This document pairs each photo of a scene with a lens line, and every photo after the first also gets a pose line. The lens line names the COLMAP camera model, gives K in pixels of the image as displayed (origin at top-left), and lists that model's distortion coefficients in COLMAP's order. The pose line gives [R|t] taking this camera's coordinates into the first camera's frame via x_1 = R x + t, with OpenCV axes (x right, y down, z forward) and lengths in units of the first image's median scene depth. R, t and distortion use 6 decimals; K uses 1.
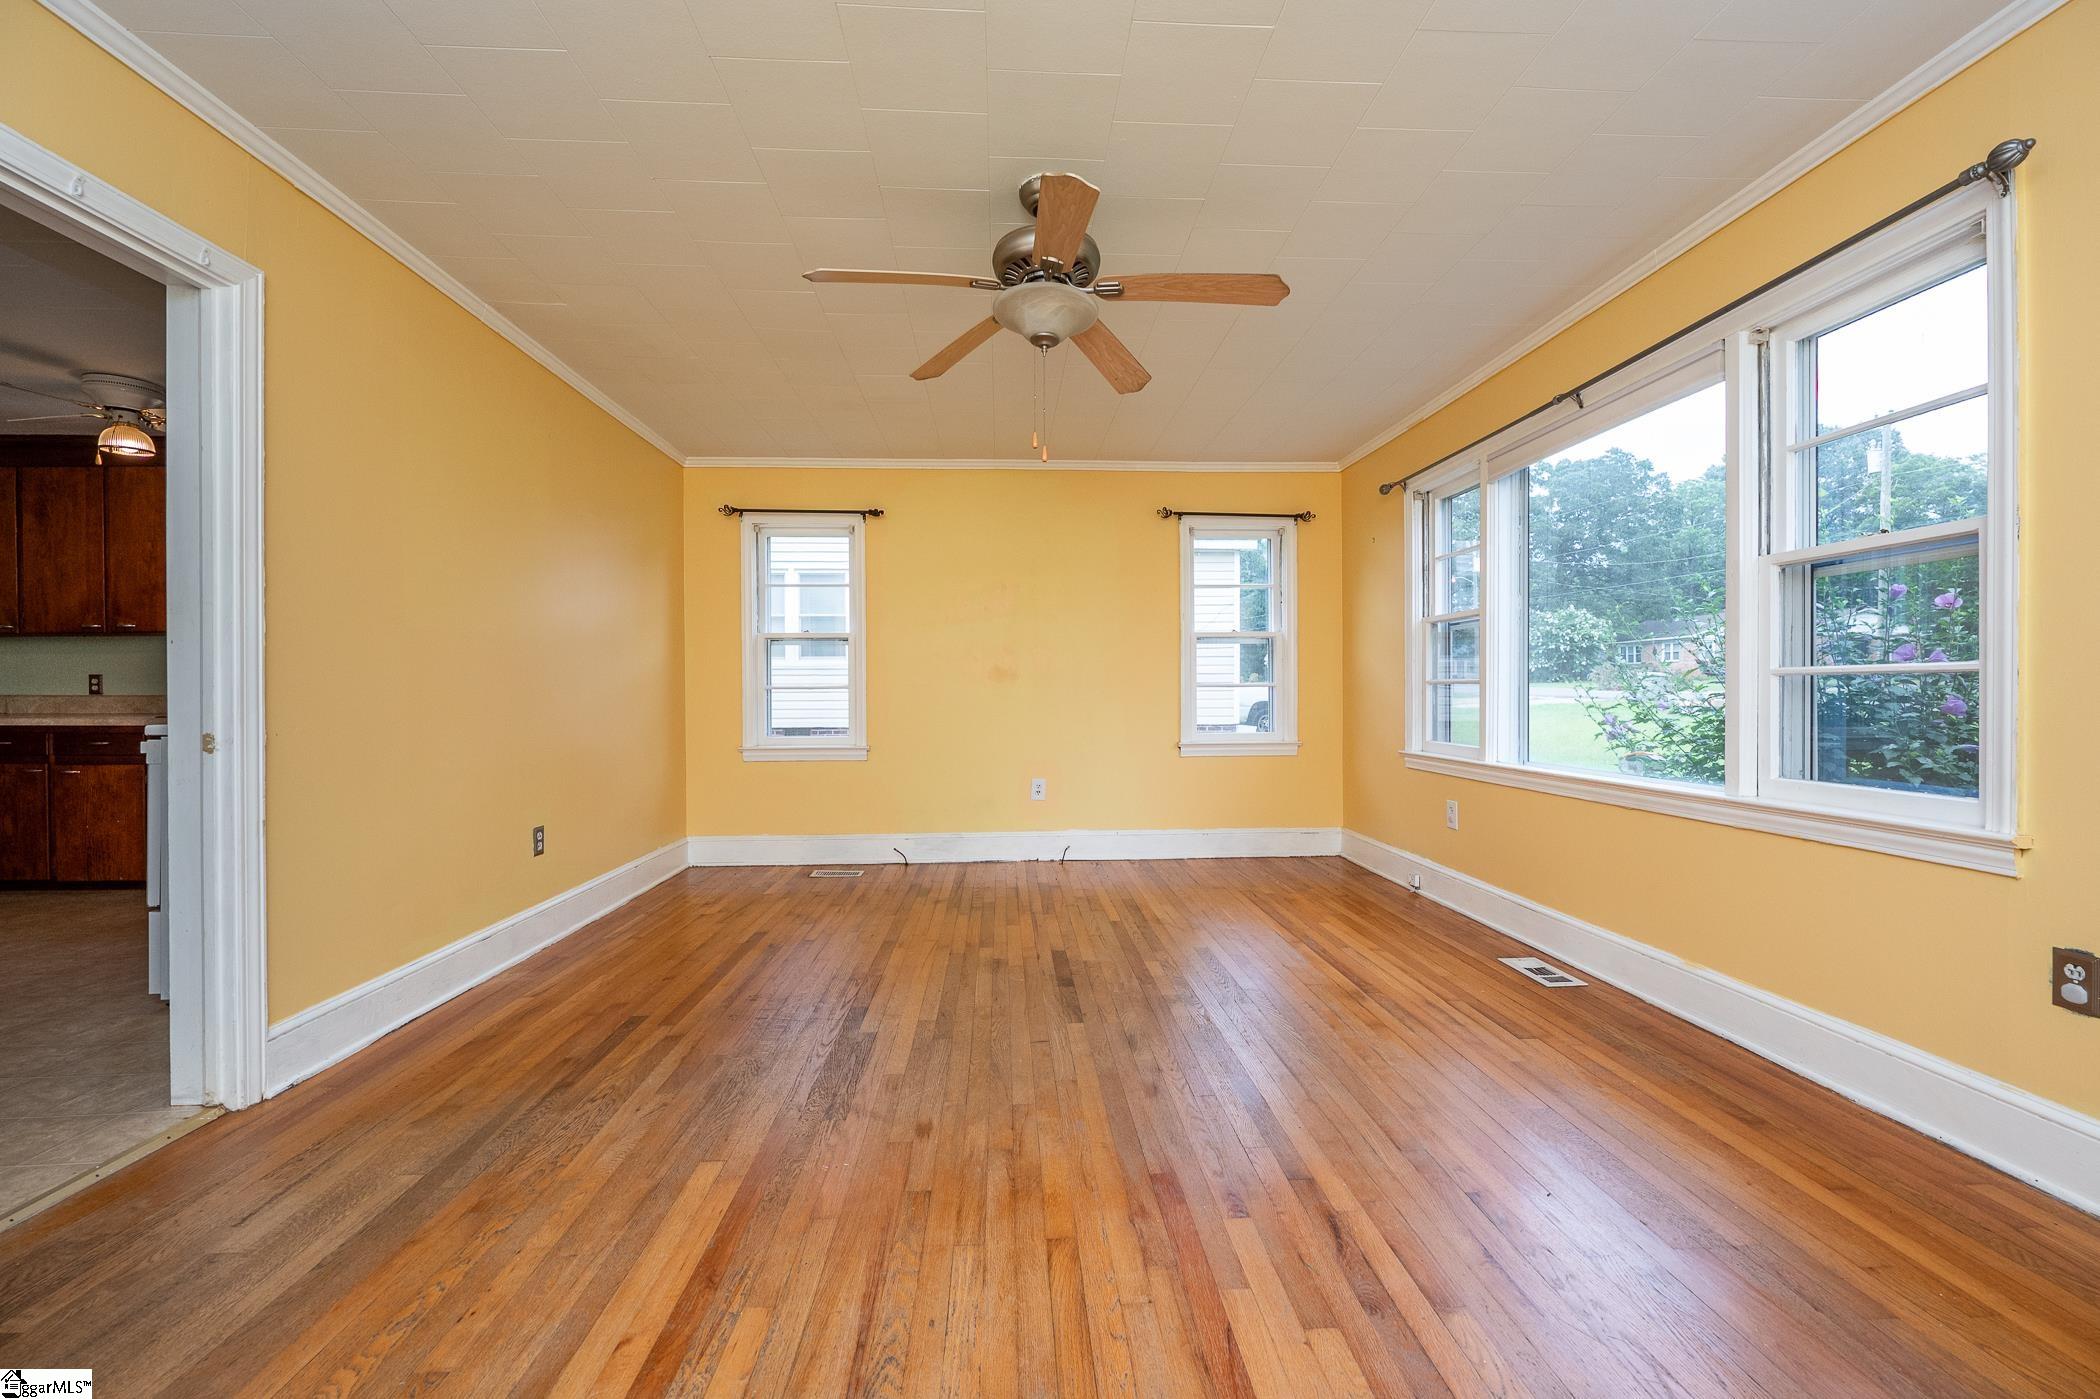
lens RADIAL K [[846.4, 0, 1043.9], [0, 846.4, 706.9], [0, 0, 1]] dist [-0.005912, -0.000653]
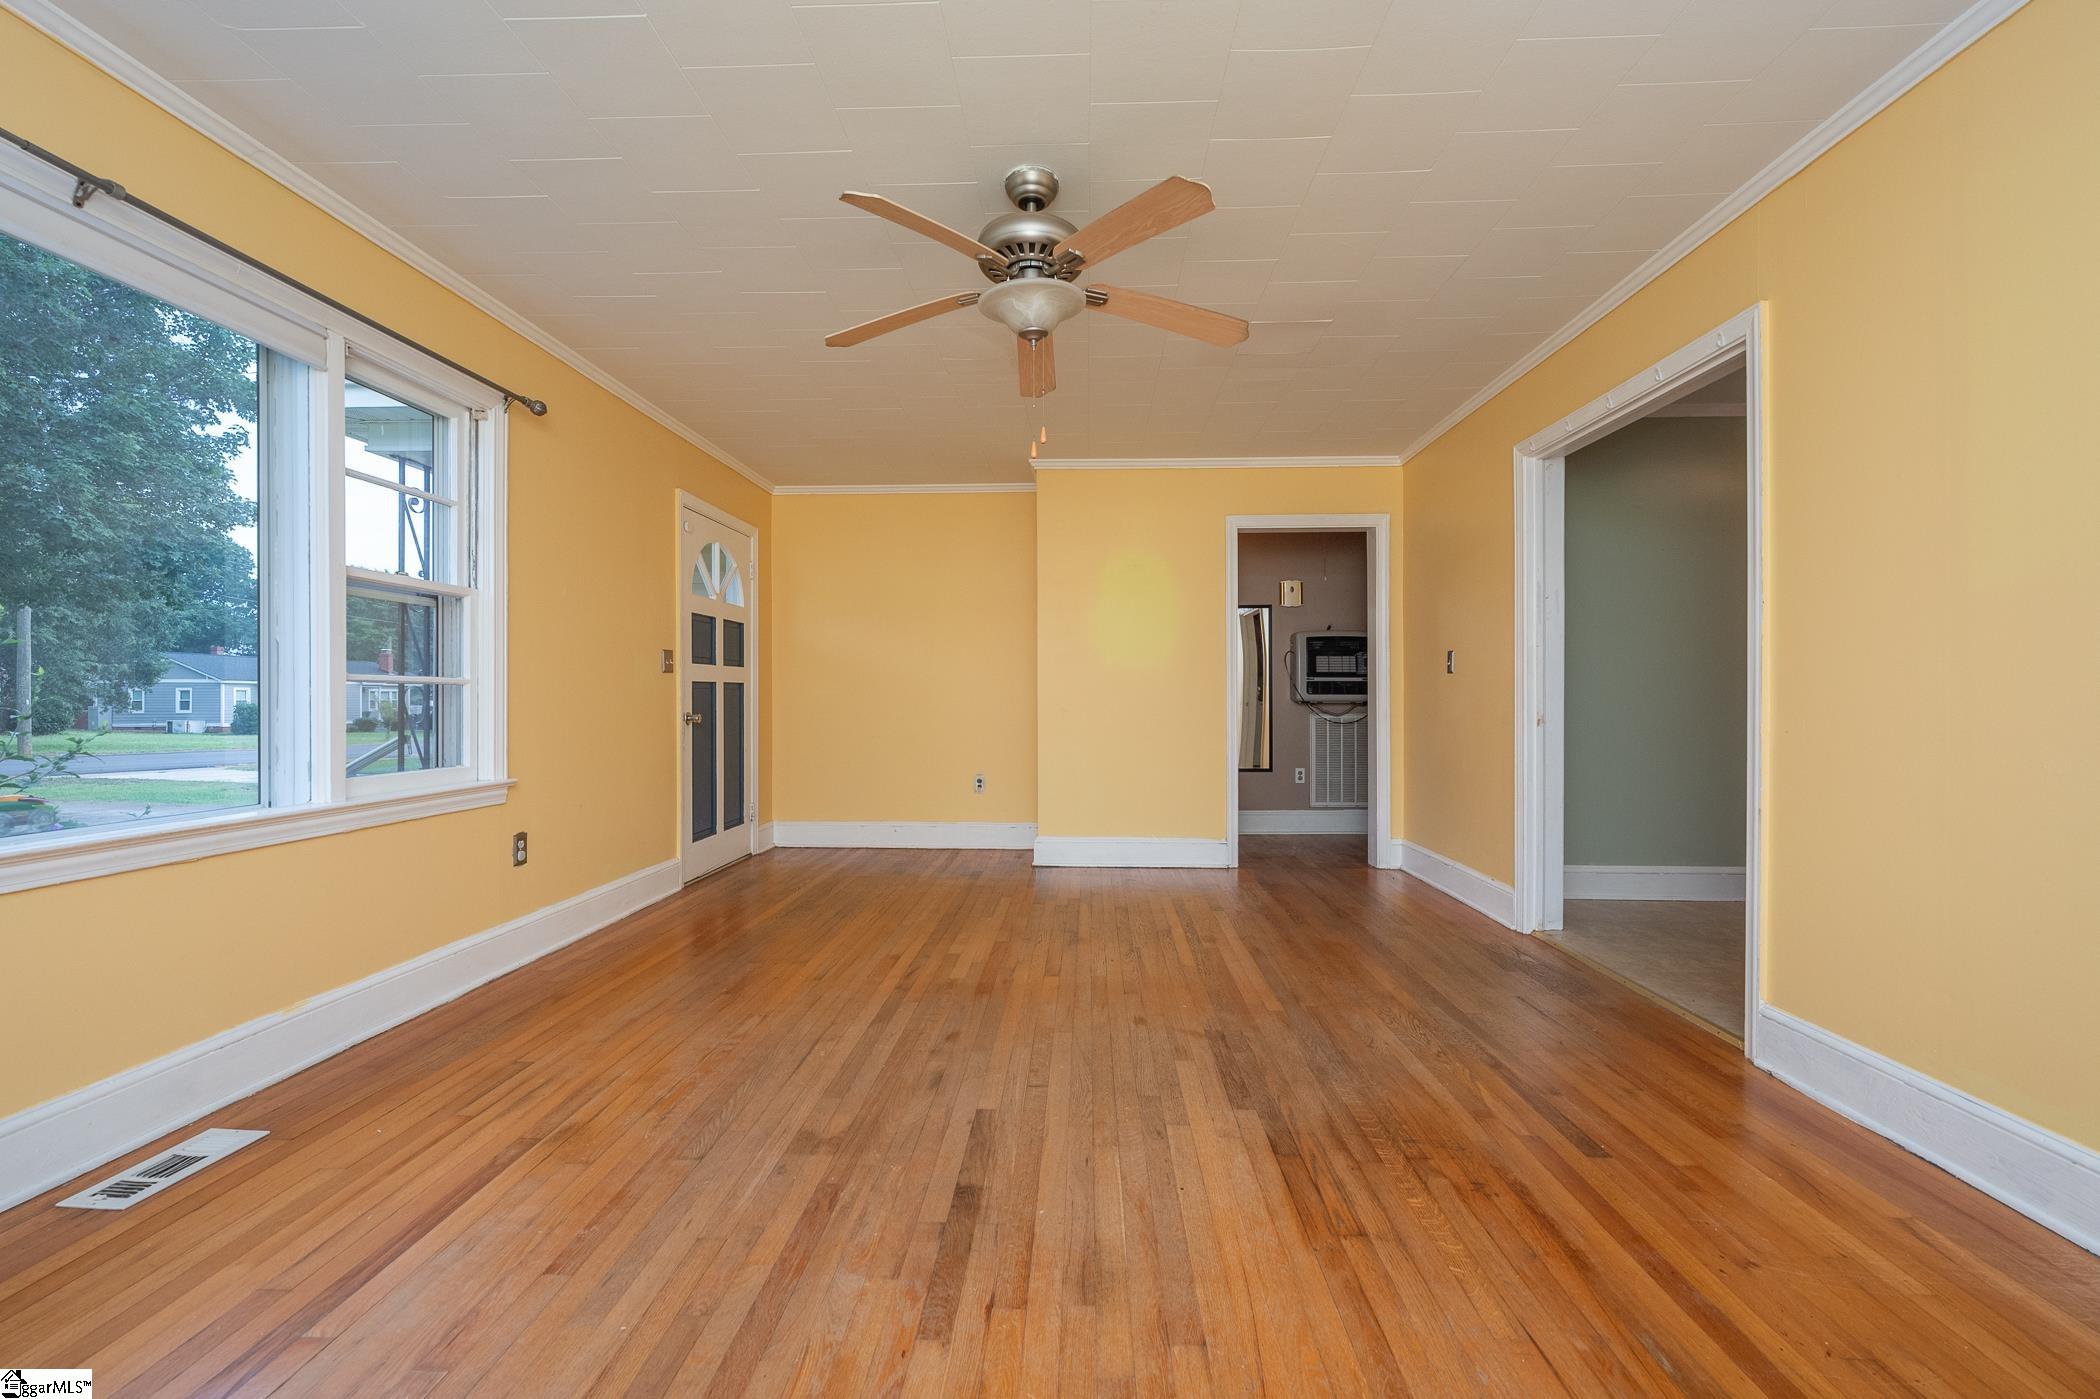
lens RADIAL K [[846.4, 0, 1063.5], [0, 846.4, 698.8], [0, 0, 1]] dist [-0.005912, -0.000653]
pose [[-0.997018, 0.004846, 0.077014, -0.091598], [0.005945, 0.999884, 0.014048, -0.021582], [-0.076937, 0.014464, -0.996931, 1.676463]]
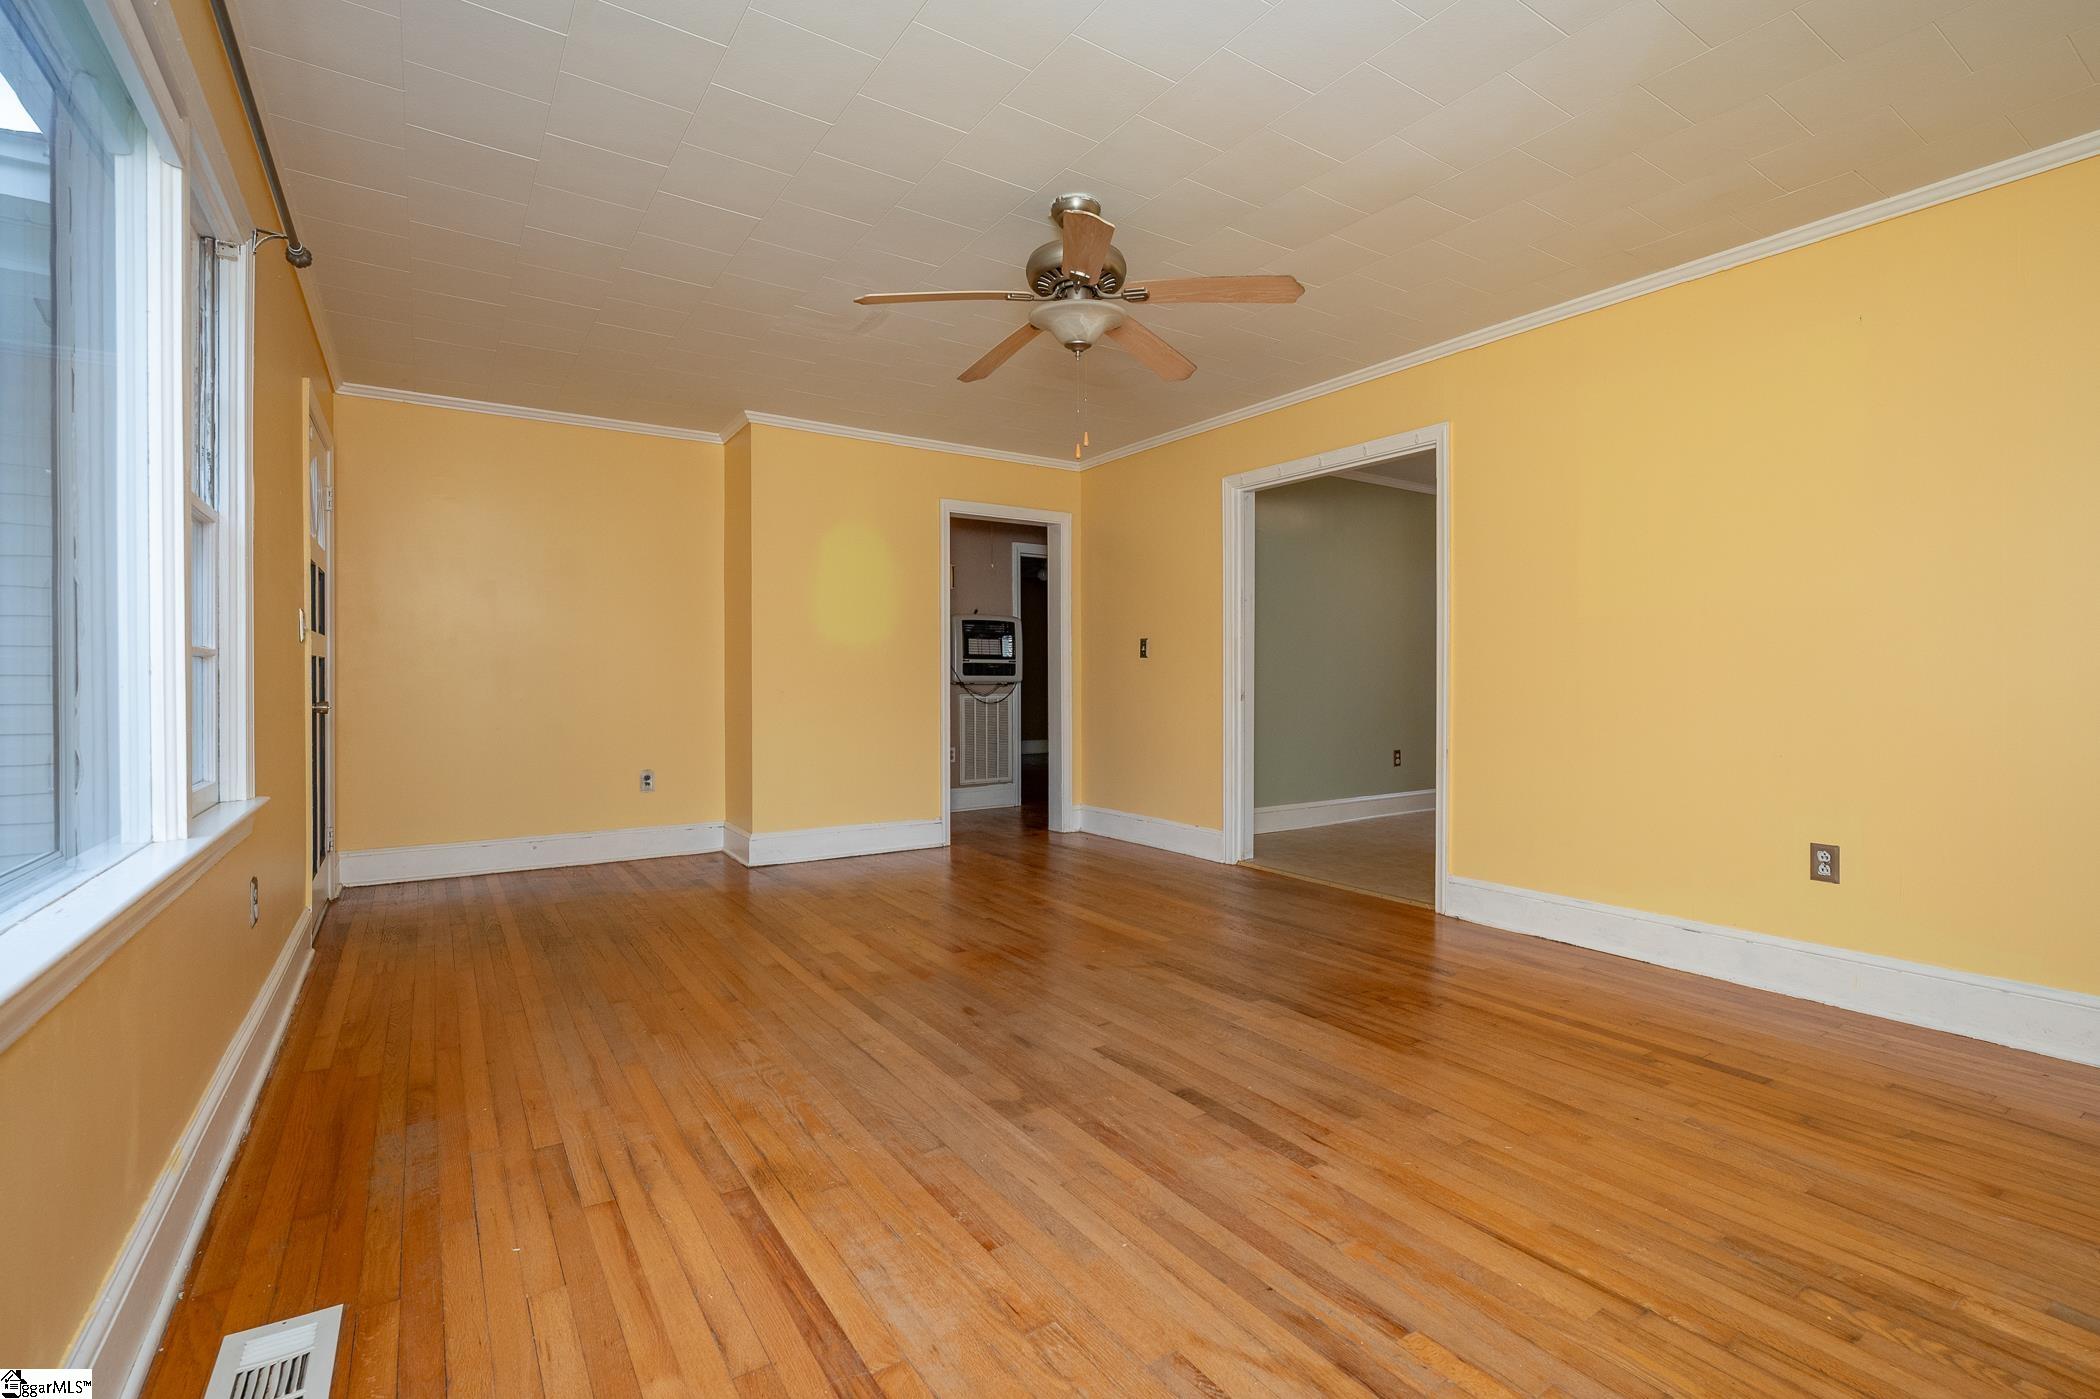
lens RADIAL K [[925.5, 0, 1064.5], [0, 925.5, 685.0], [0, 0, 1]] dist [-0.011961, -0.000608]
pose [[-0.852224, 0.007474, -0.523123, 0.538052], [-0.003261, 0.999803, 0.019597, -0.022464], [0.523166, 0.018407, -0.852032, 1.691982]]
